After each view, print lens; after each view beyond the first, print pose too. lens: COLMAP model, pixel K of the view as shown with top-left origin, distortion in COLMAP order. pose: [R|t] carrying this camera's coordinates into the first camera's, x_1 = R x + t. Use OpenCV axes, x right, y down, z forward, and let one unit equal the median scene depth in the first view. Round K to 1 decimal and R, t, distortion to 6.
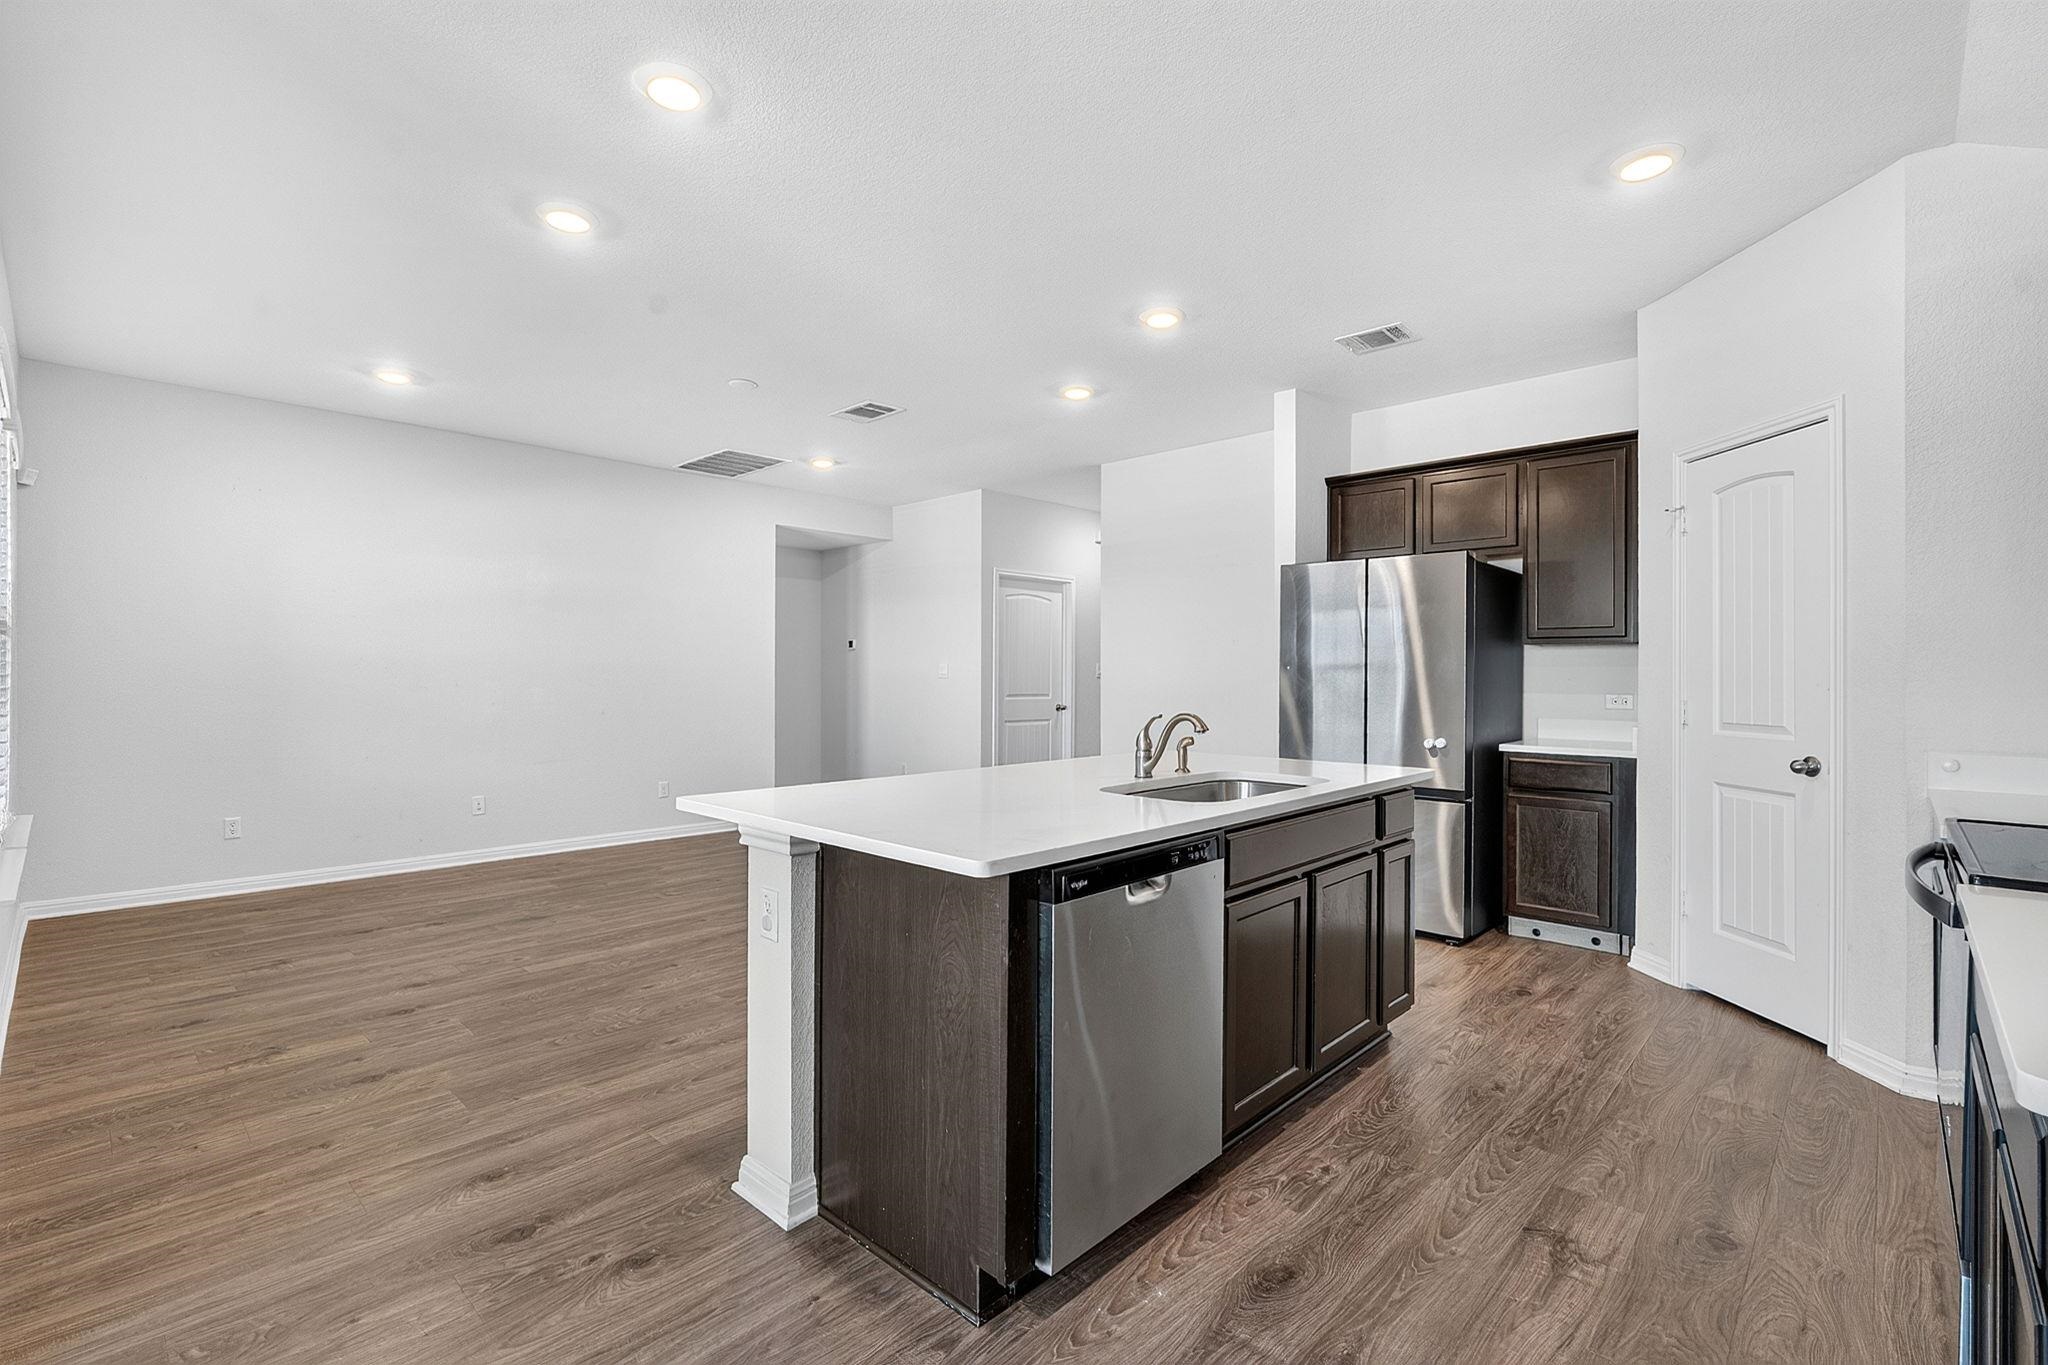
lens RADIAL K [[911.1, 0, 1000.2], [0, 911.1, 676.5], [0, 0, 1]] dist [-0.009207, 0.001339]
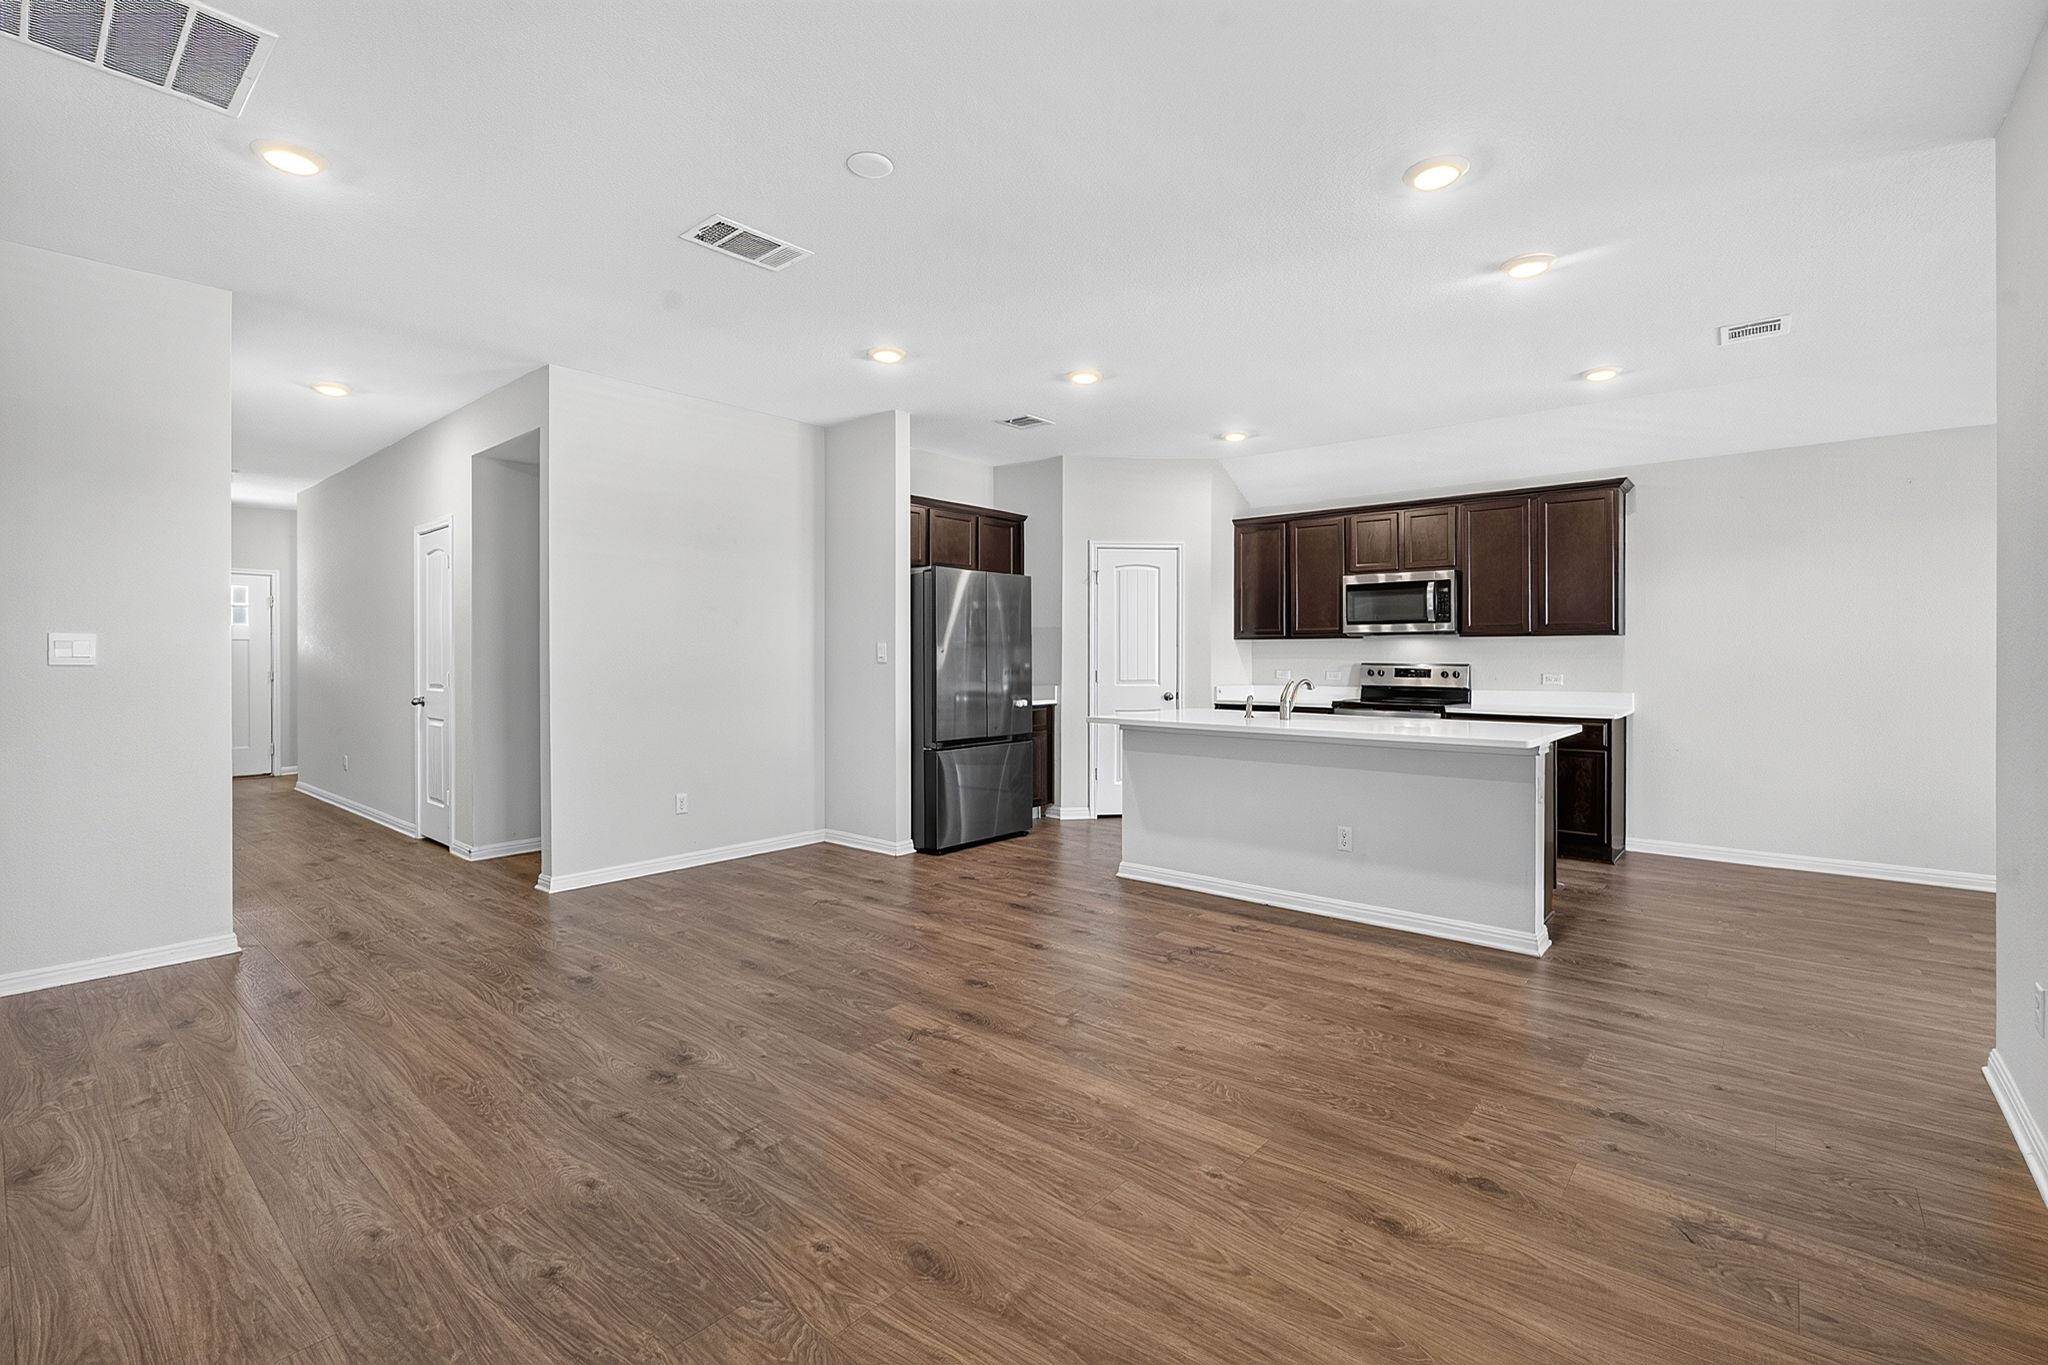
lens RADIAL K [[911.1, 0, 1029.4], [0, 911.1, 662.5], [0, 0, 1]] dist [-0.009207, 0.001339]
pose [[-0.066521, -0.008544, 0.997748, -1.422610], [0.000264, 0.999963, 0.008581, -0.008377], [-0.997785, 0.000834, -0.066517, 1.520943]]
